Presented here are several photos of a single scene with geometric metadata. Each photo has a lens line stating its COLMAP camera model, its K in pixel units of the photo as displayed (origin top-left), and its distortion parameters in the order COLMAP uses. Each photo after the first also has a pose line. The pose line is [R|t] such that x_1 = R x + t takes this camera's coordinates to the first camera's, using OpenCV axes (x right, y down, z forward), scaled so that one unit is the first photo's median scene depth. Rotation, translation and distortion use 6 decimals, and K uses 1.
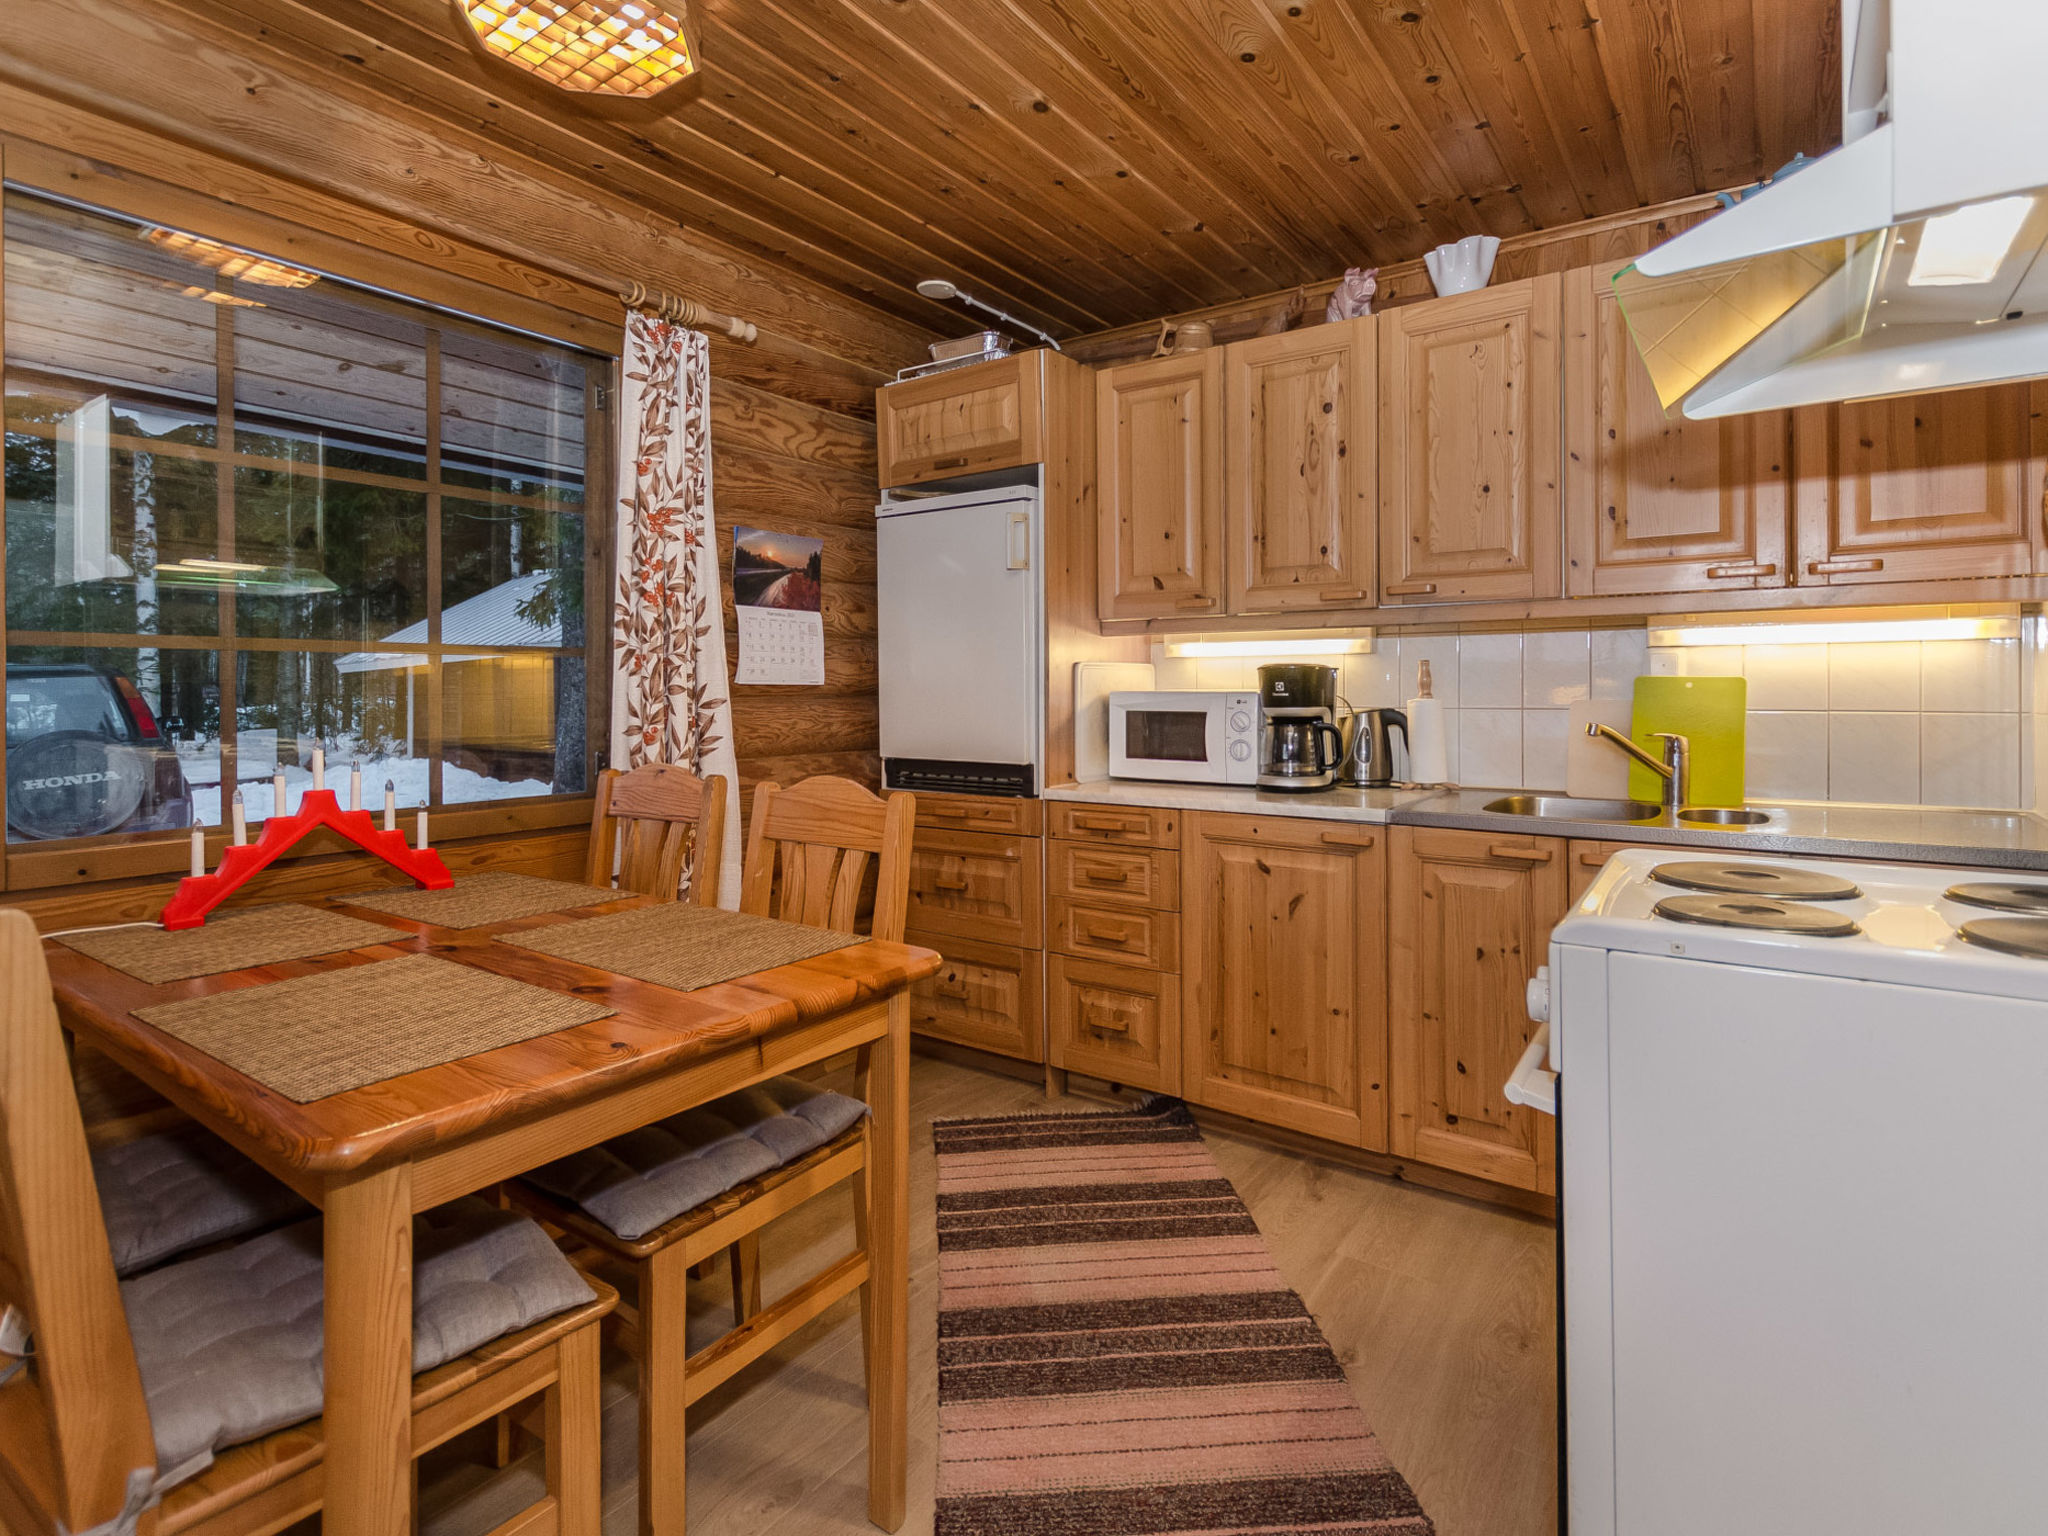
lens RADIAL K [[1022.4, 0, 1024.6], [0, 1022.4, 665.3], [0, 0, 1]] dist [0.003127, 0.000657]
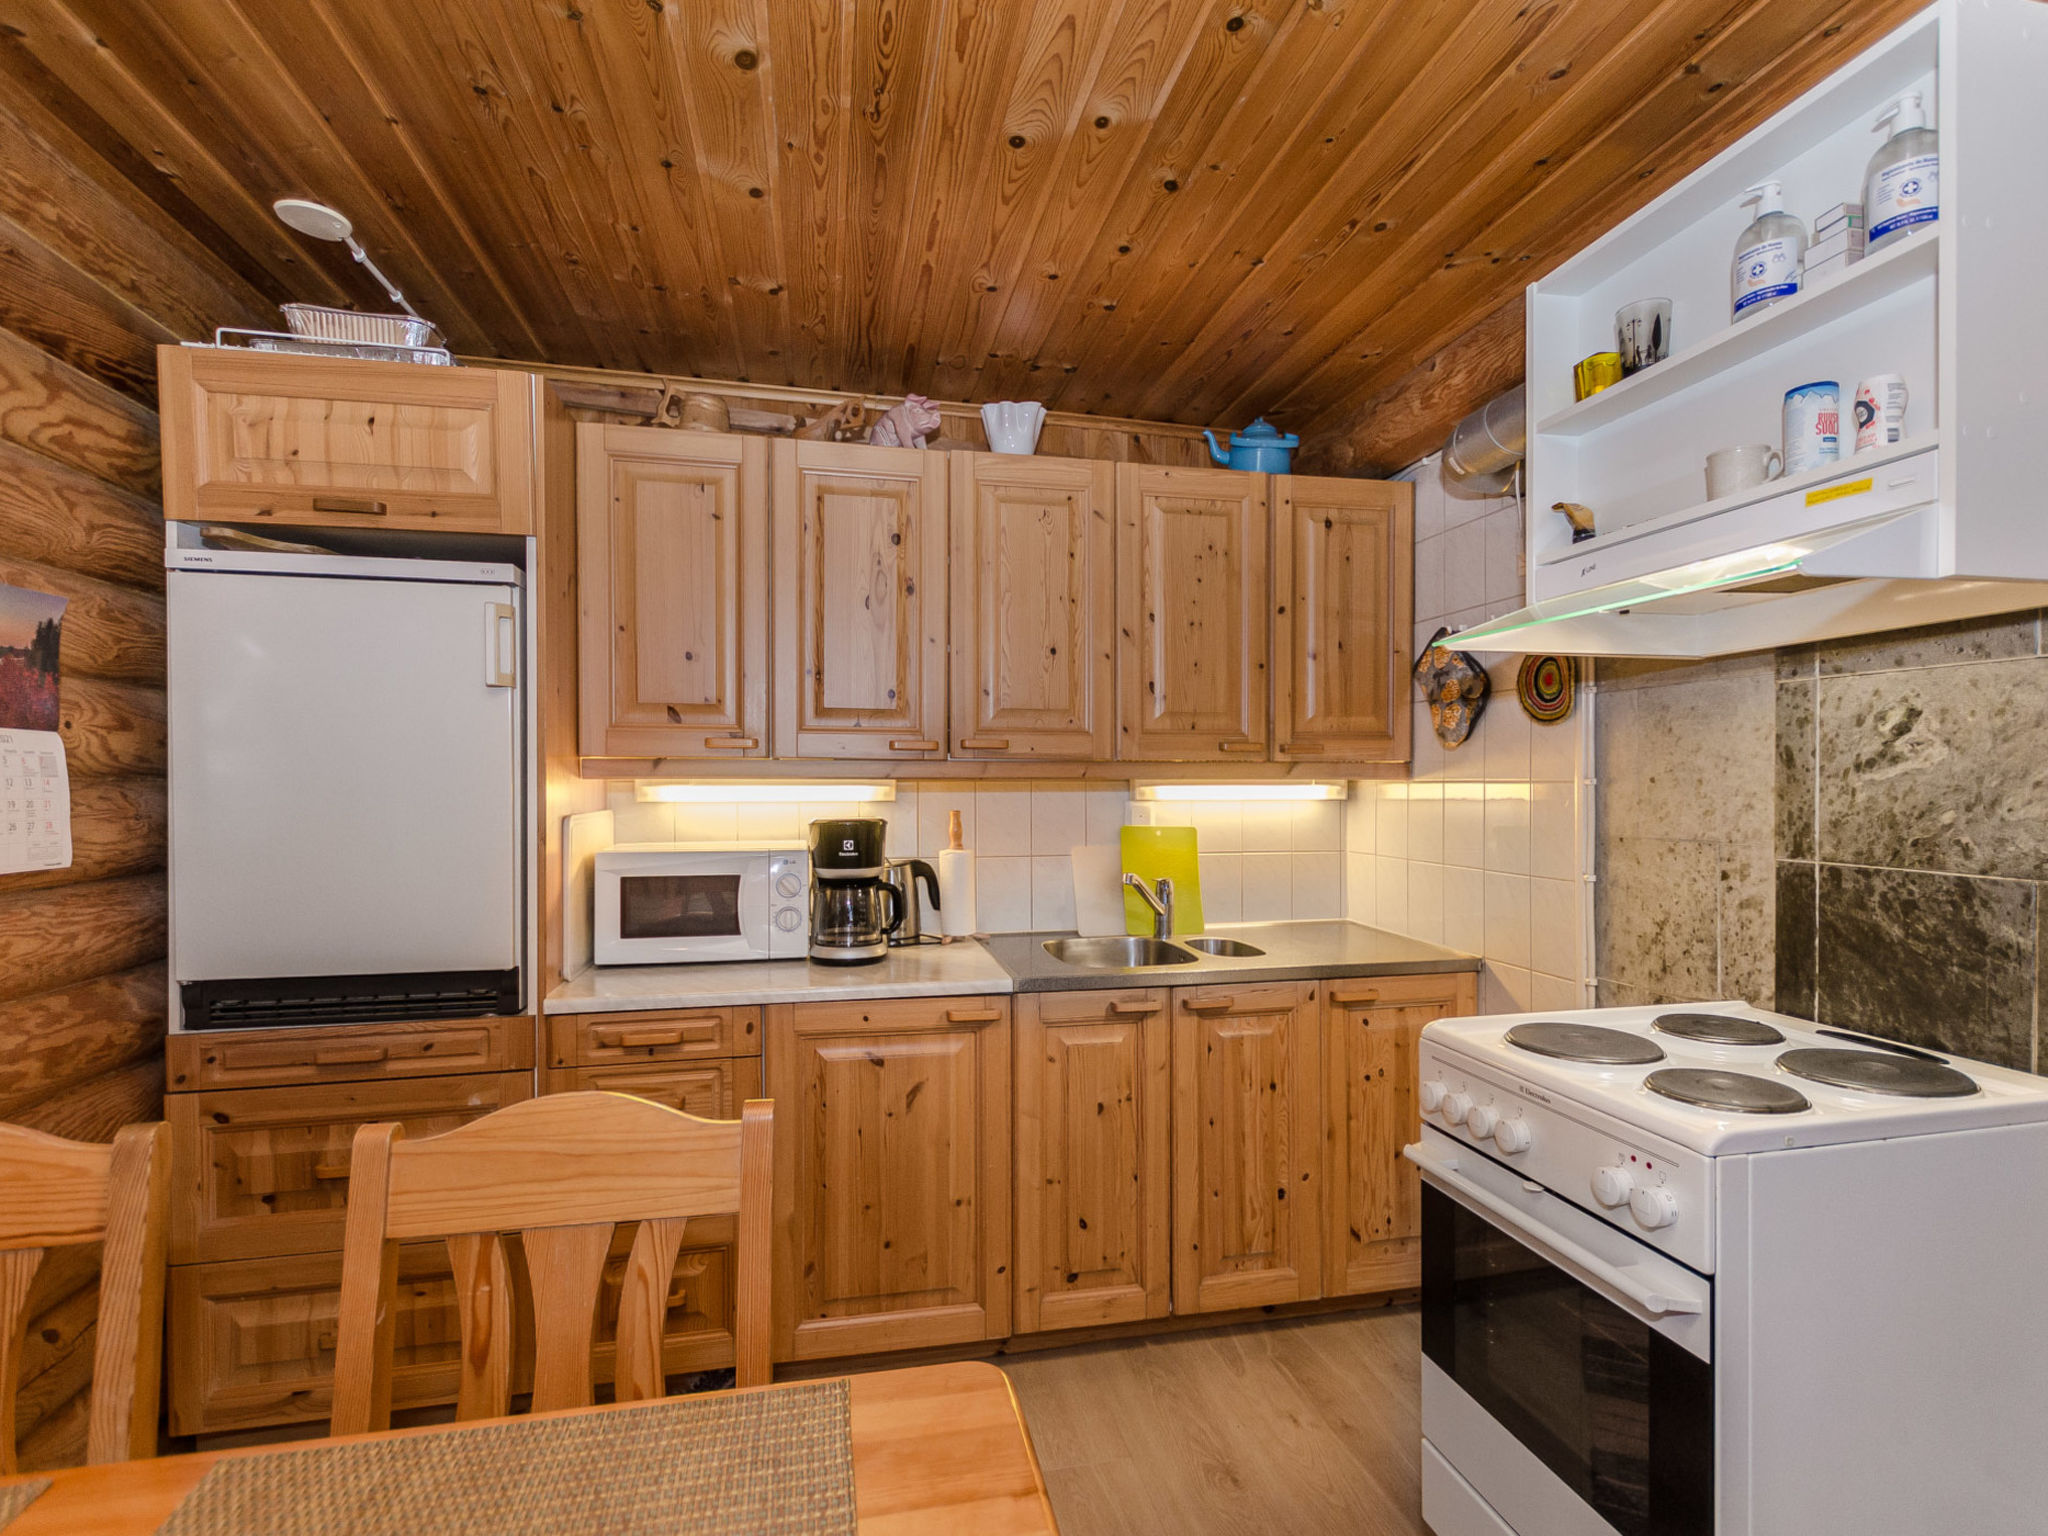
lens RADIAL K [[996.7, 0, 1024.0], [0, 996.7, 768.0], [0, 0, 1]] dist [0.000868, -0.000677]
pose [[0.668849, 0.011045, 0.743316, -0.268686], [-0.019230, 0.999812, 0.002447, -0.047317], [-0.743149, -0.015930, 0.668936, 0.290859]]
